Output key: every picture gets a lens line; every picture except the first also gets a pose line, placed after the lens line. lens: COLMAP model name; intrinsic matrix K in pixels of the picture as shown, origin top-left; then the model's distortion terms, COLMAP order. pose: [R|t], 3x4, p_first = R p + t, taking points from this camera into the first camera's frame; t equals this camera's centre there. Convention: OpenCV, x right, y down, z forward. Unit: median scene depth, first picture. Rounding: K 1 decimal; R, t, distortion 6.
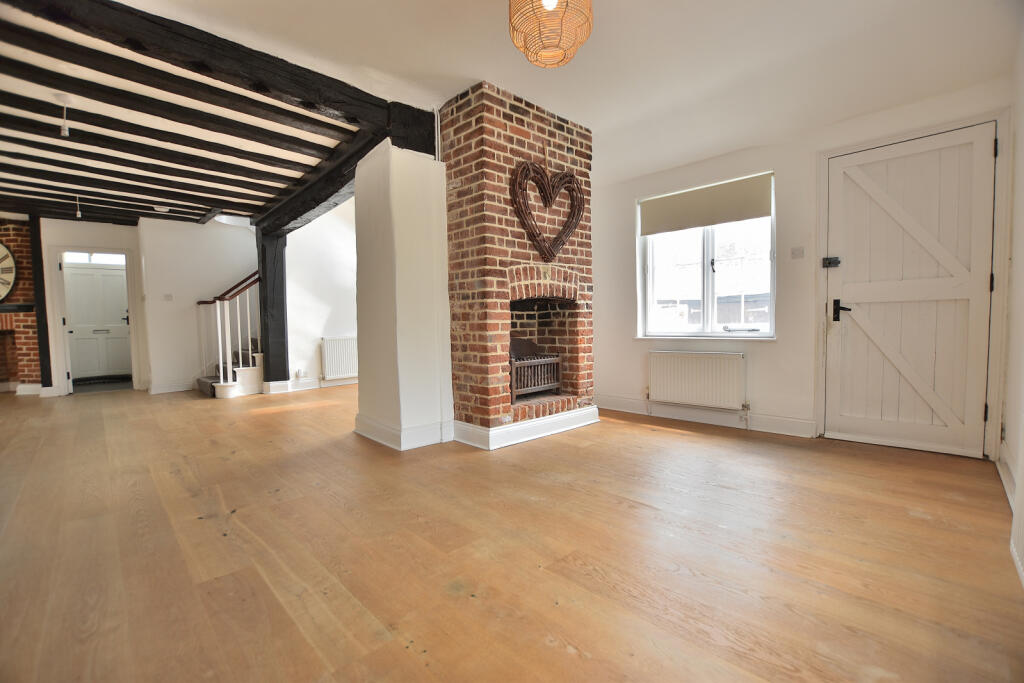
lens RADIAL K [[447.6, 0, 513.6], [0, 447.6, 347.3], [0, 0, 1]] dist [-0.016632, 0.000237]
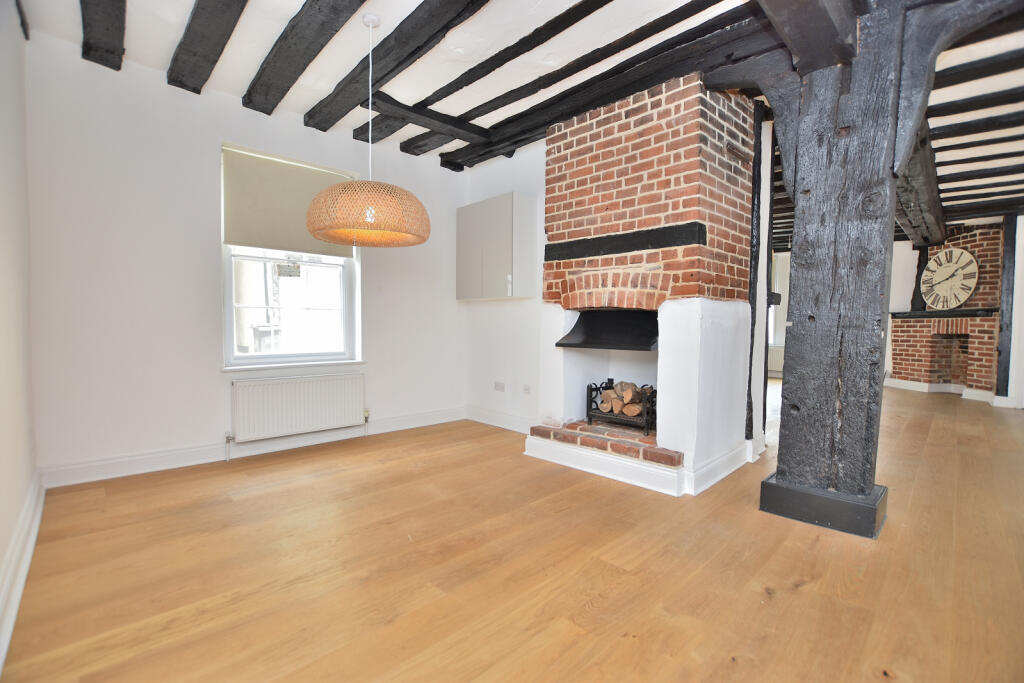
lens RADIAL K [[447.6, 0, 510.3], [0, 447.6, 347.0], [0, 0, 1]] dist [-0.016632, 0.000237]
pose [[0.034016, 0.068538, -0.997068, -0.274284], [-0.069781, 0.995374, 0.066041, -0.005976], [0.996982, 0.067330, 0.038642, -0.165310]]
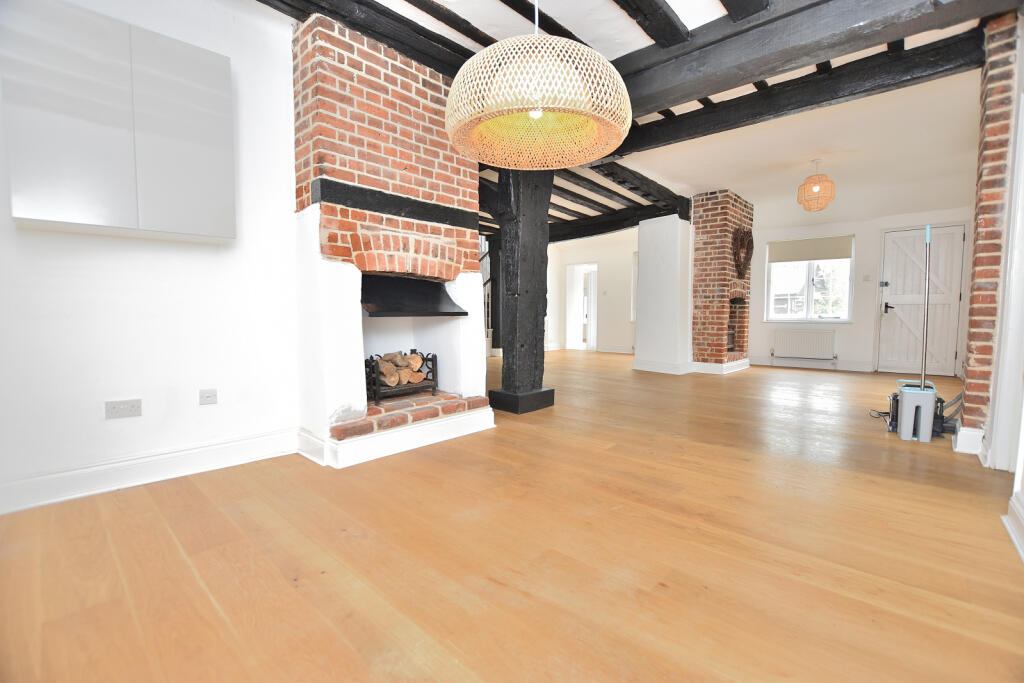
lens RADIAL K [[447.6, 0, 510.6], [0, 447.6, 346.7], [0, 0, 1]] dist [-0.016632, 0.000237]
pose [[0.996978, 0.014045, 0.076399, -0.982092], [-0.015174, 0.999784, 0.014214, 0.078613], [-0.076183, -0.015331, 0.996976, -0.766842]]
